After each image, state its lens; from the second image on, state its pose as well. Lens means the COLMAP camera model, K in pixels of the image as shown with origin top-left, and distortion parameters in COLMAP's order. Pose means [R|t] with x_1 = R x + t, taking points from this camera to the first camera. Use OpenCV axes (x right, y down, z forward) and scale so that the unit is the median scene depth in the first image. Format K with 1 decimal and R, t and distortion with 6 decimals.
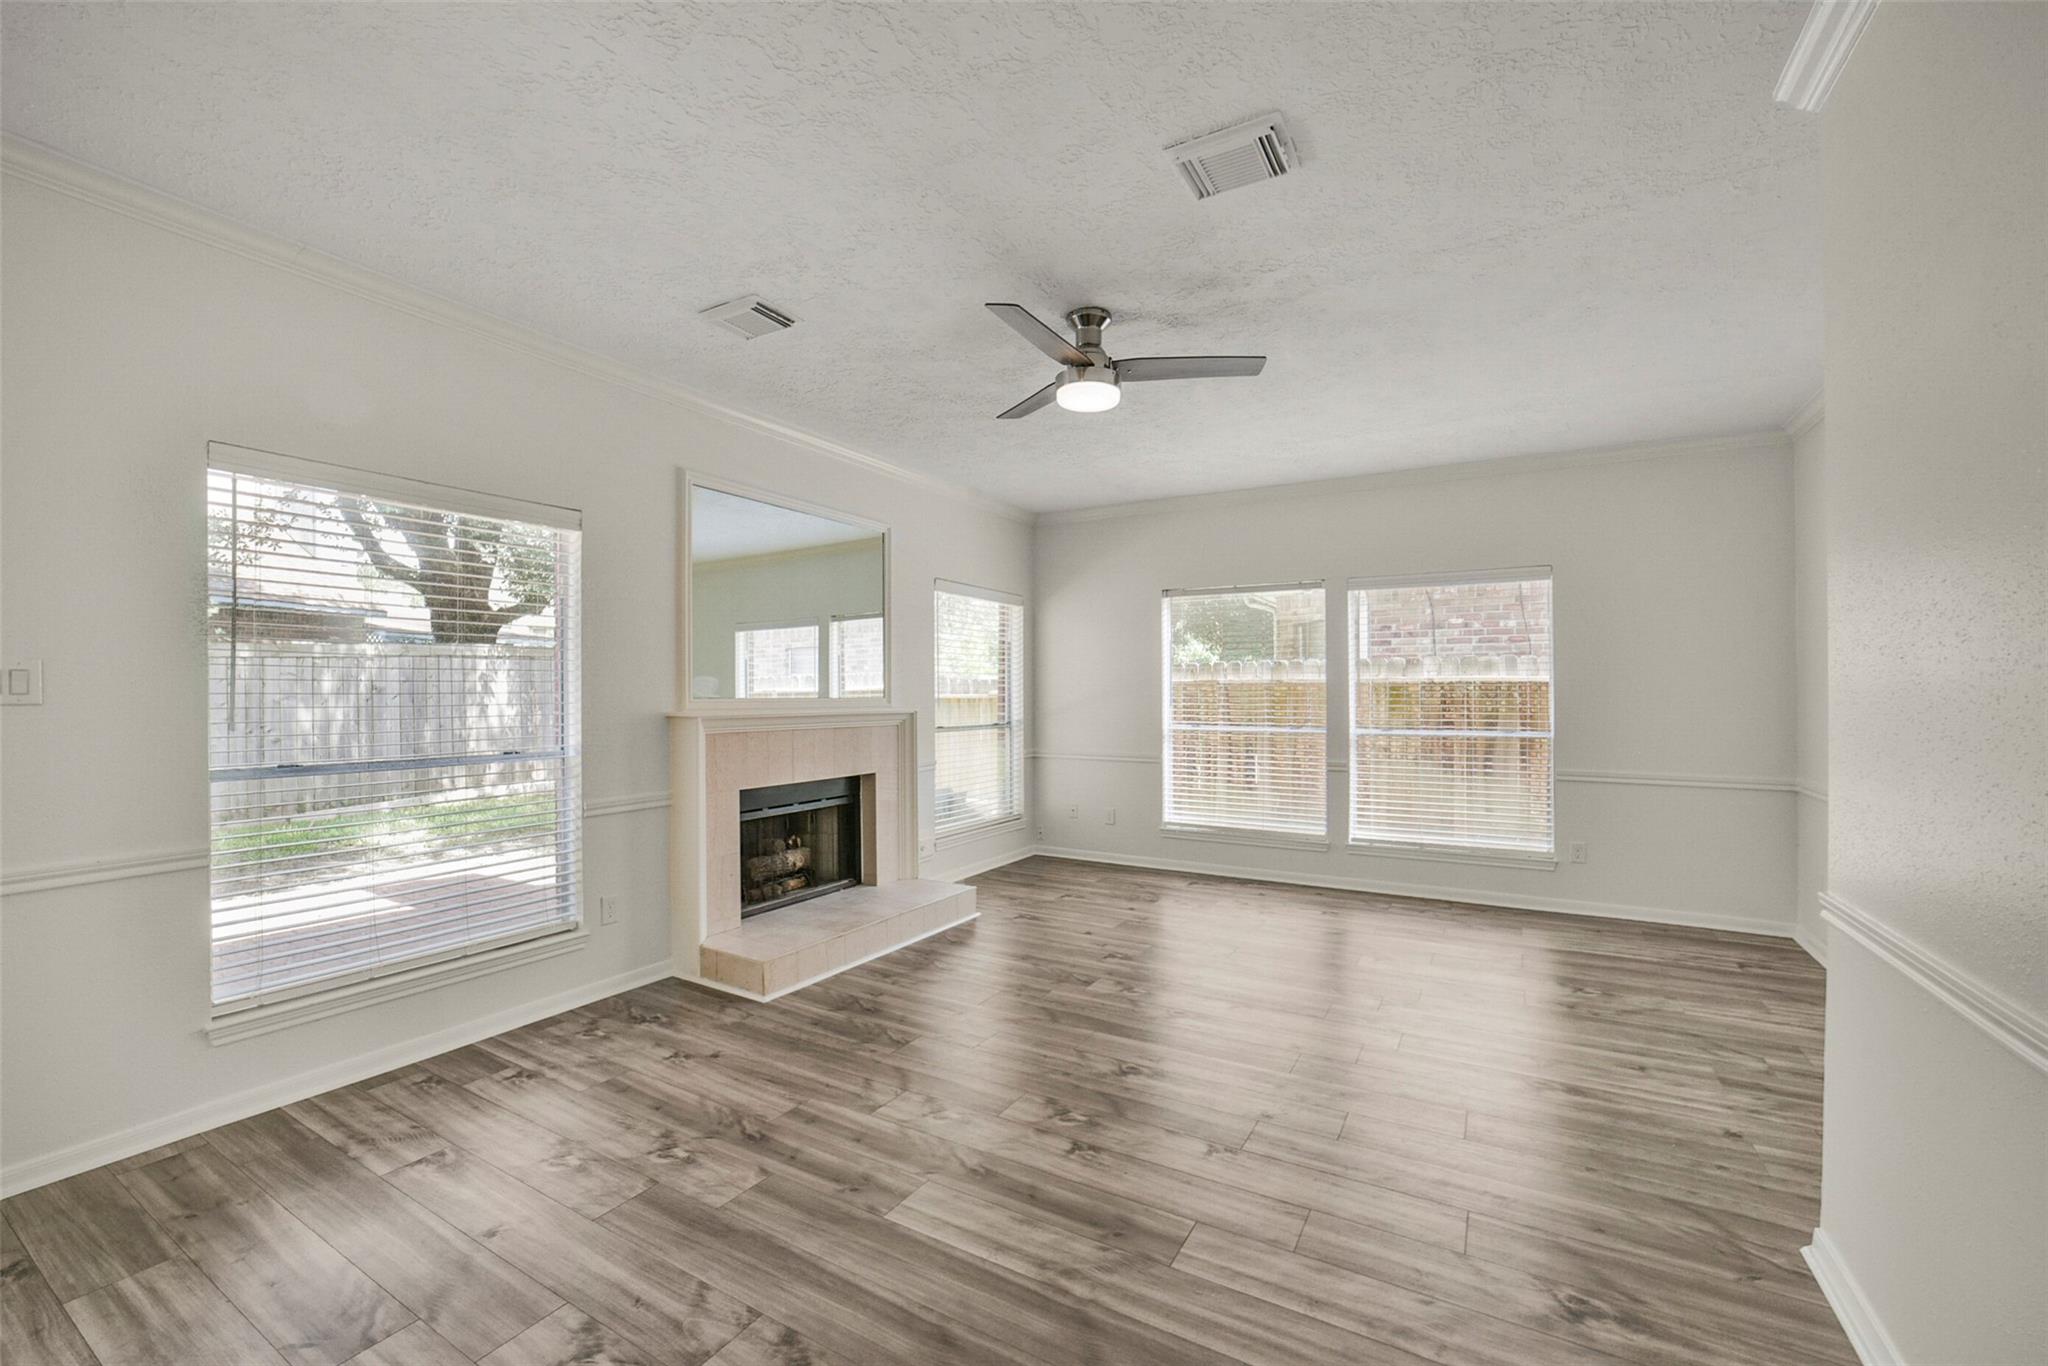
lens RADIAL K [[822.8, 0, 998.6], [0, 822.8, 673.5], [0, 0, 1]] dist [-0.031056, 0.007462]
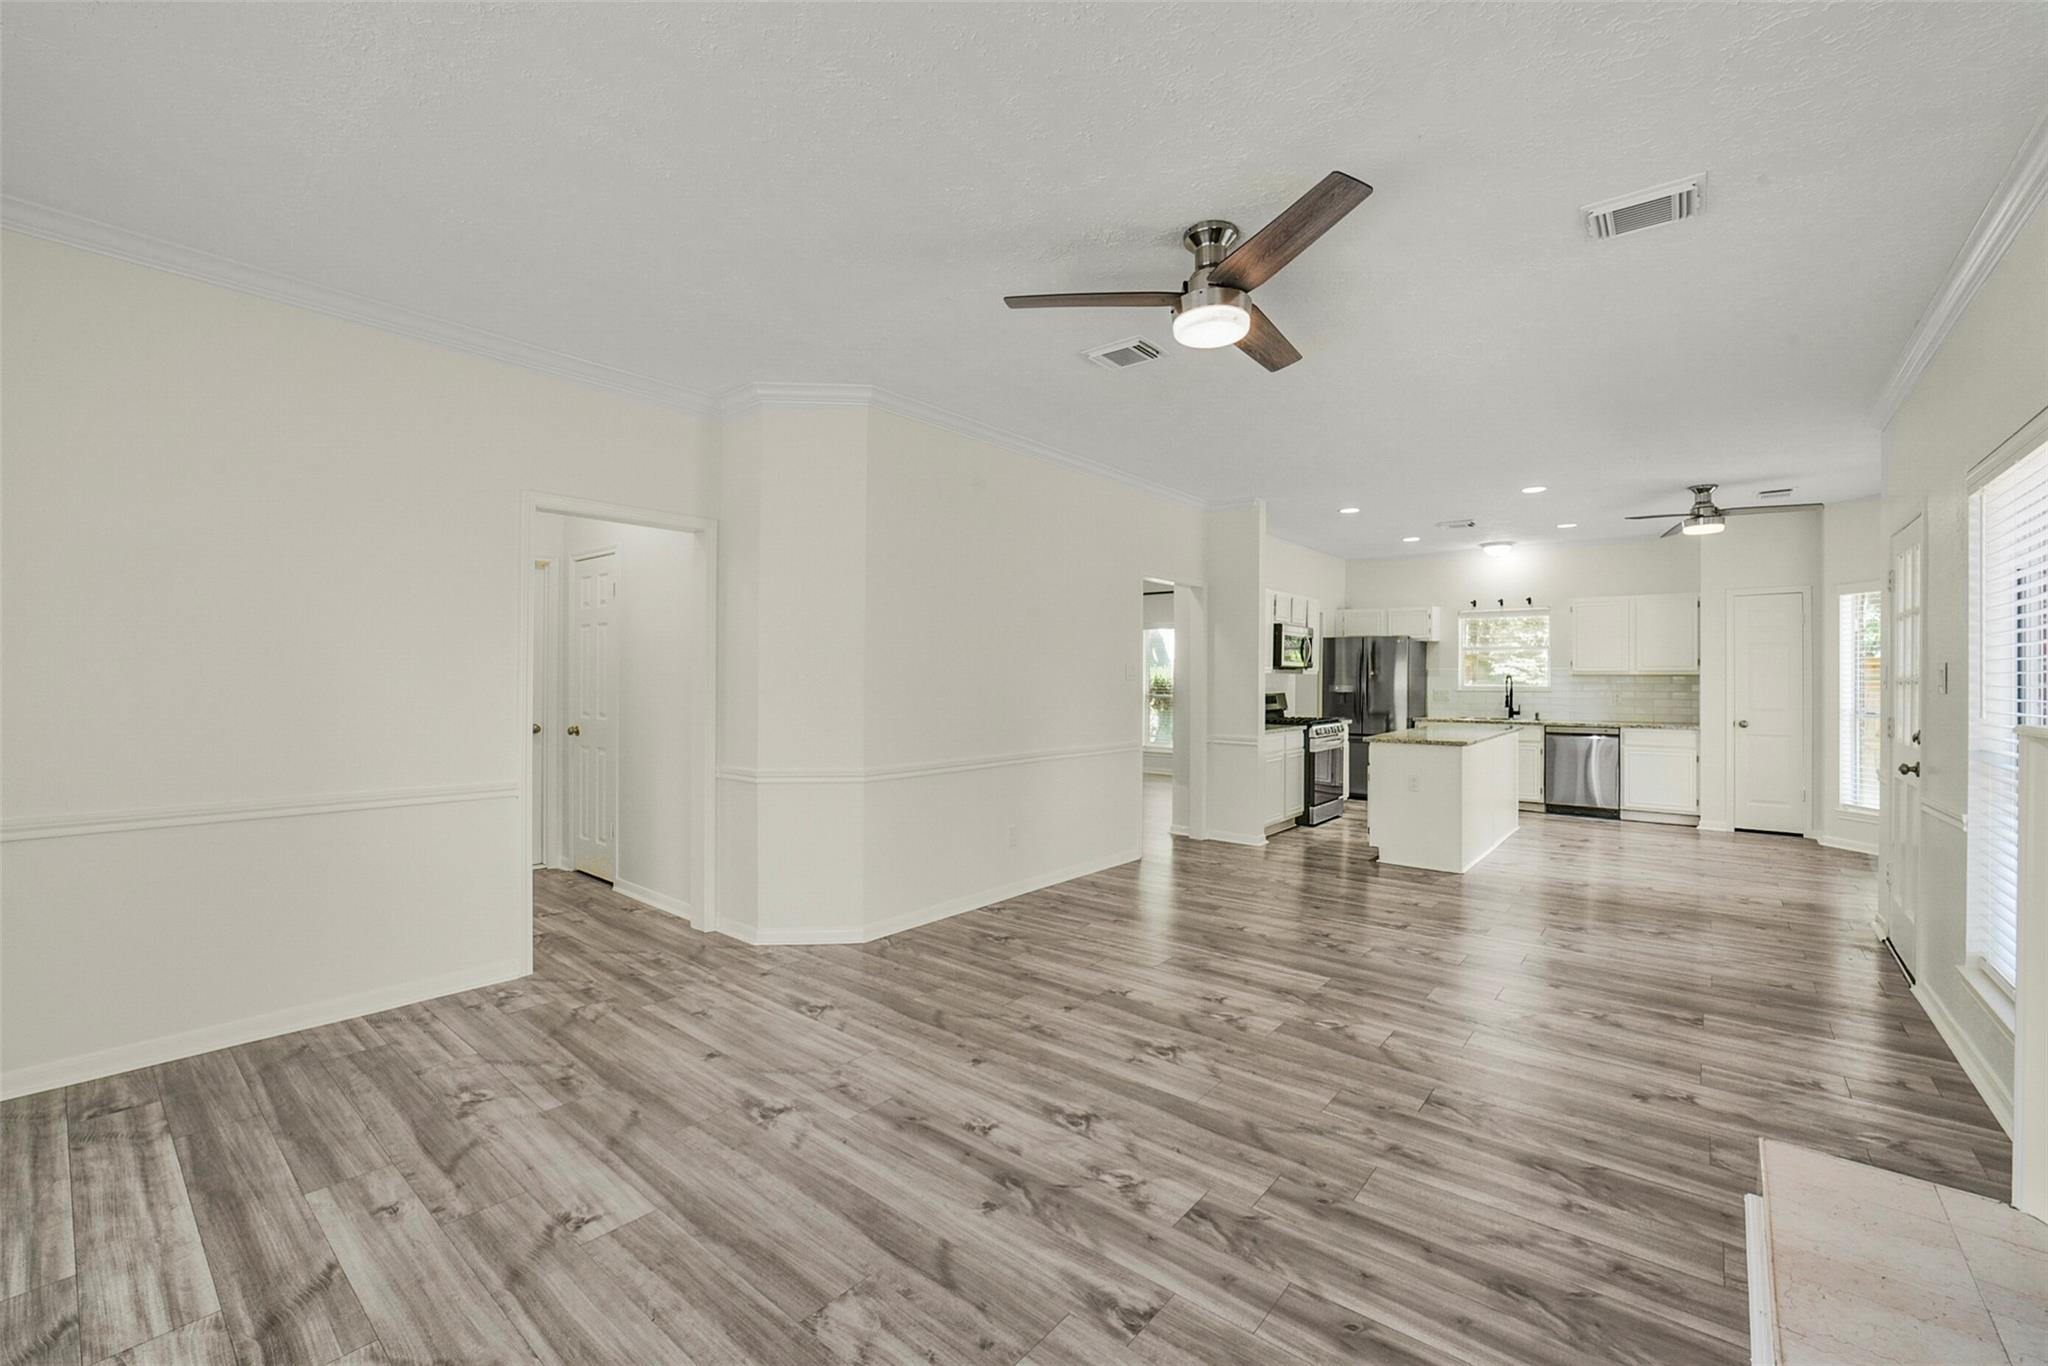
lens RADIAL K [[822.8, 0, 1030.8], [0, 822.8, 692.7], [0, 0, 1]] dist [-0.031056, 0.007462]
pose [[-0.991688, -0.008870, 0.128361, 0.123353], [-0.009984, 0.999918, -0.008038, 0.032640], [-0.128279, -0.009253, -0.991695, 1.247137]]
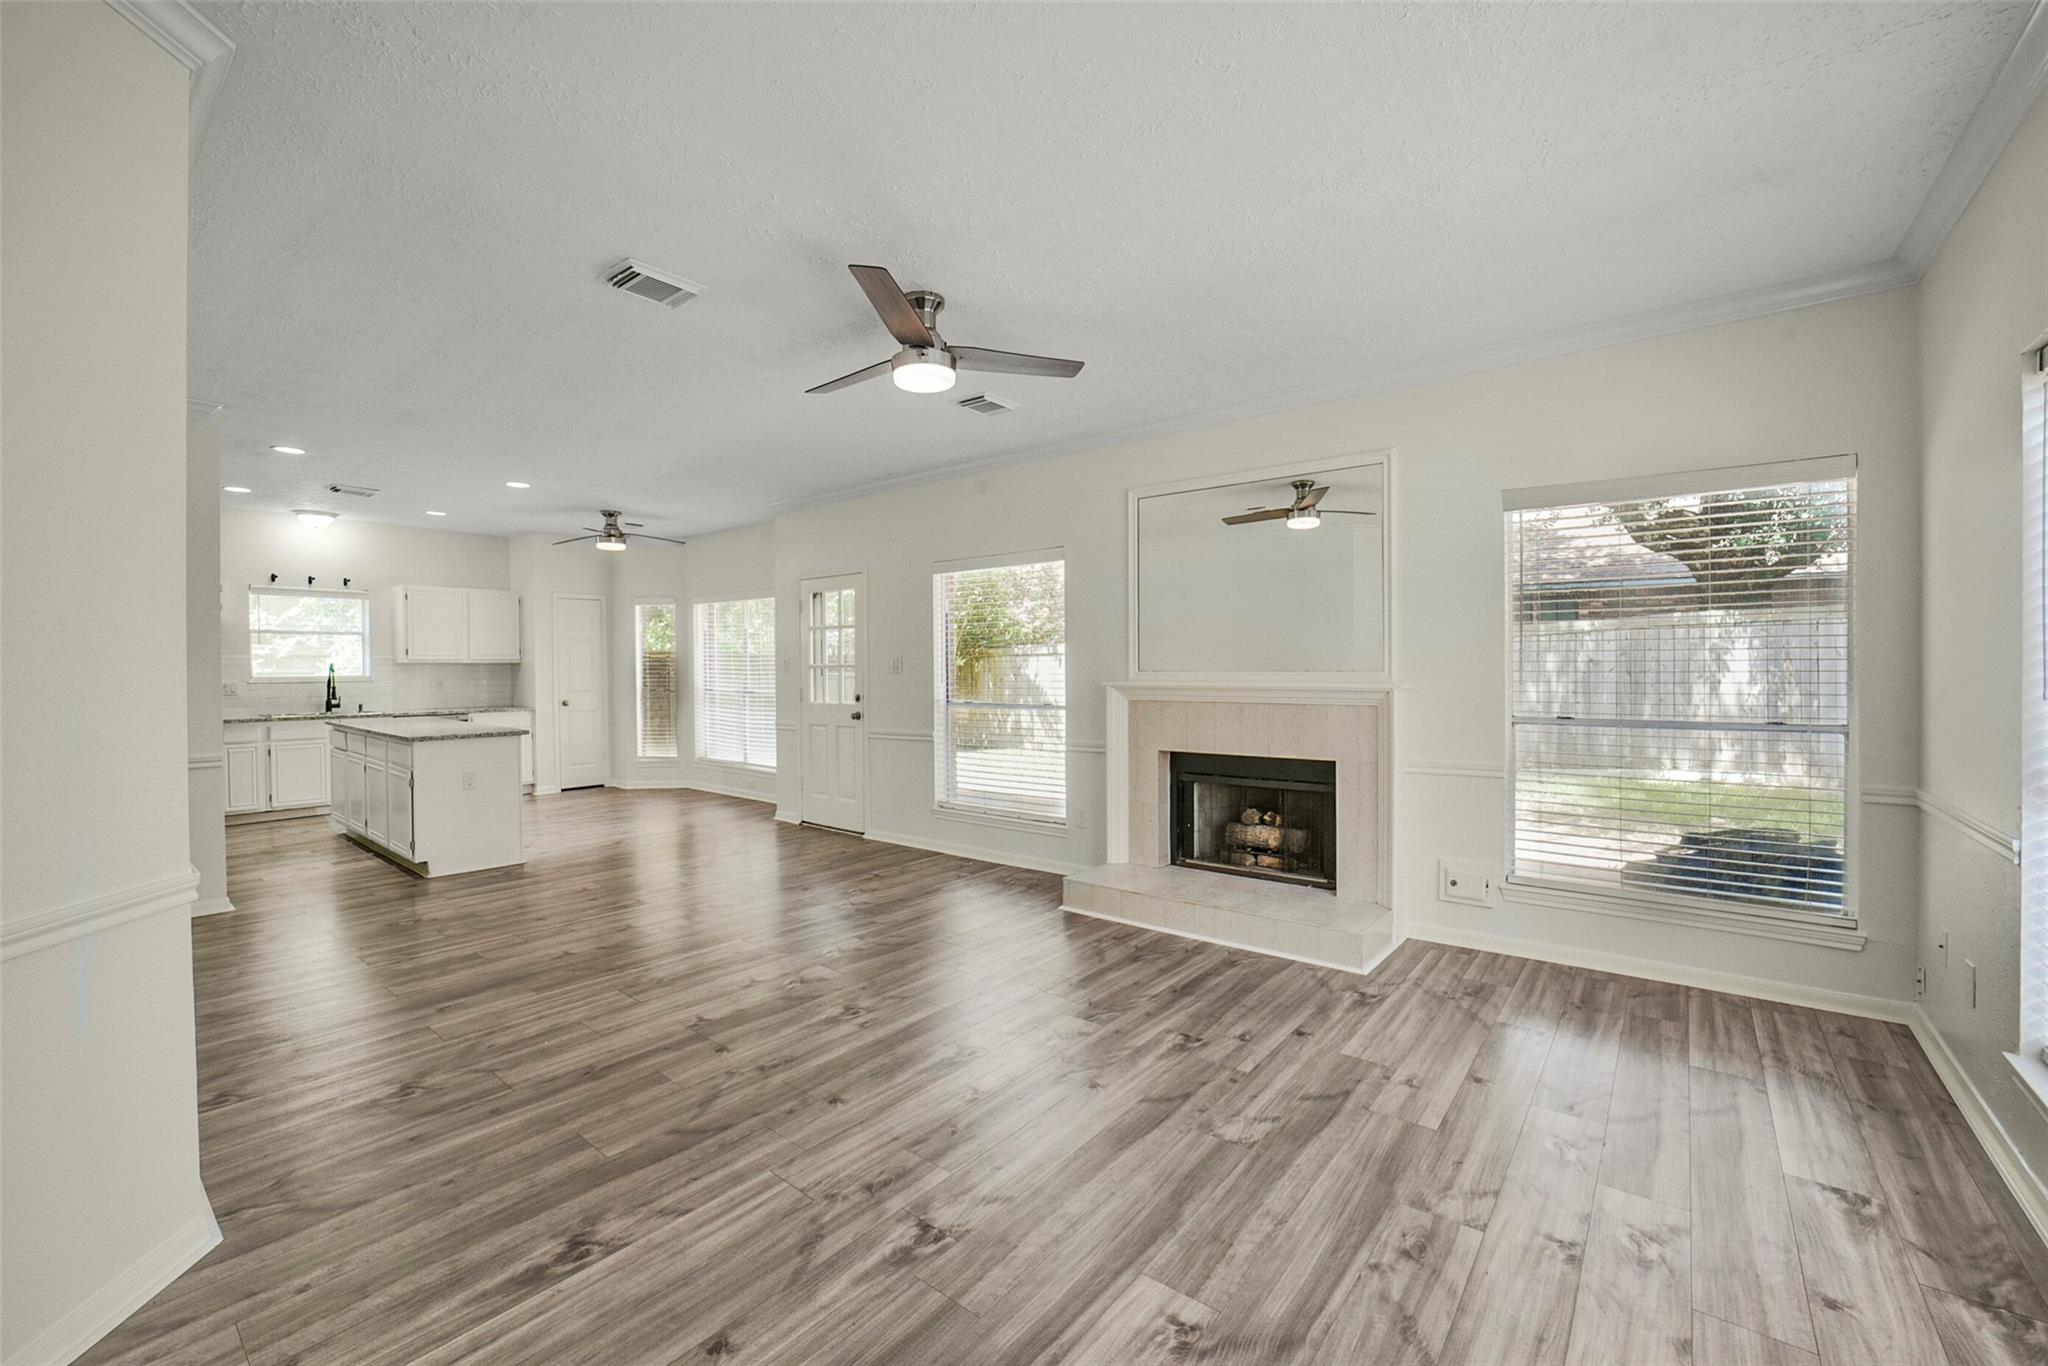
lens RADIAL K [[822.8, 0, 1037.1], [0, 822.8, 686.3], [0, 0, 1]] dist [-0.031056, 0.007462]
pose [[-0.119876, 0.016390, -0.992654, 0.737451], [0.027705, 0.999530, 0.013158, 0.030253], [0.992402, -0.025924, -0.120274, 0.851377]]
